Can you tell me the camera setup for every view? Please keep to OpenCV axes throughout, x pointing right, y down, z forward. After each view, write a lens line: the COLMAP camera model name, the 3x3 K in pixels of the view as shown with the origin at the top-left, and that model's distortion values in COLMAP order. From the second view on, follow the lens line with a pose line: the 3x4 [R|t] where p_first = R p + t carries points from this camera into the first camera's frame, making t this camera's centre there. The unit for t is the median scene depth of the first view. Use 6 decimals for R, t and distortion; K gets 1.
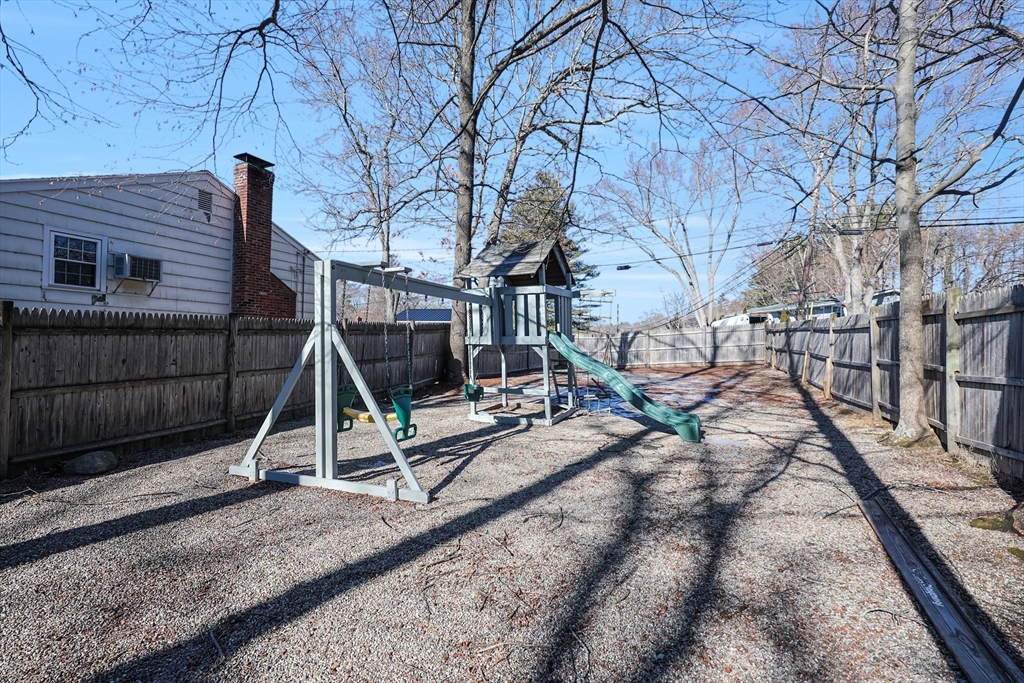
lens RADIAL K [[415.3, 0, 510.0], [0, 415.3, 345.9], [0, 0, 1]] dist [-0.001420, -0.000162]
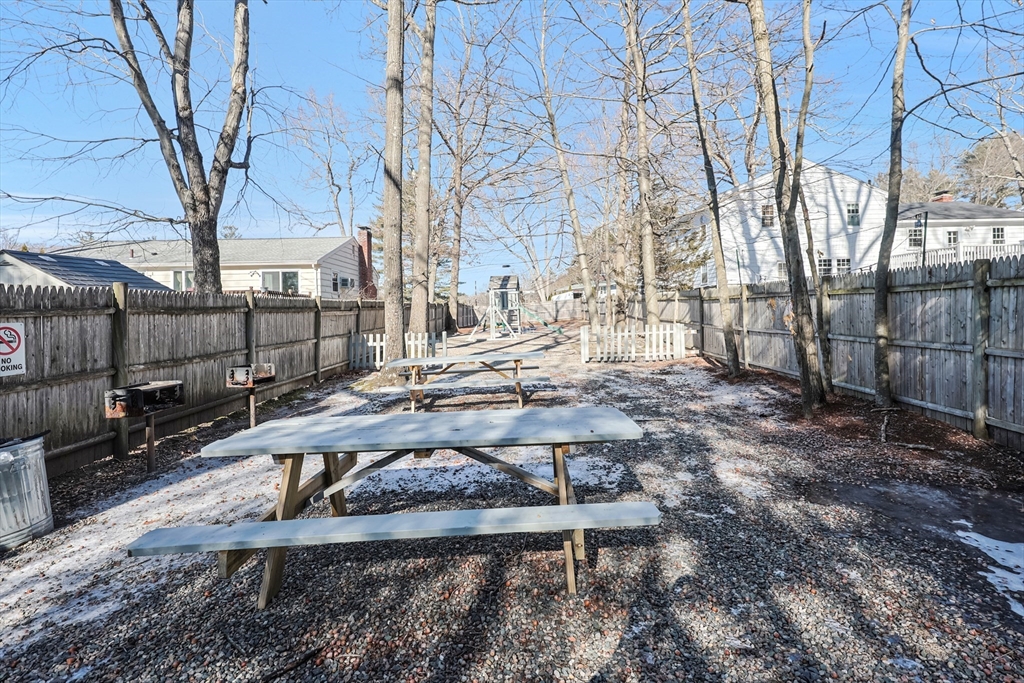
lens RADIAL K [[415.3, 0, 510.0], [0, 415.3, 345.9], [0, 0, 1]] dist [-0.001420, -0.000162]
pose [[0.933021, -0.060024, 0.354780, -0.409759], [0.036605, 0.996706, 0.072364, 0.016477], [-0.357955, -0.054530, 0.932145, -0.738150]]
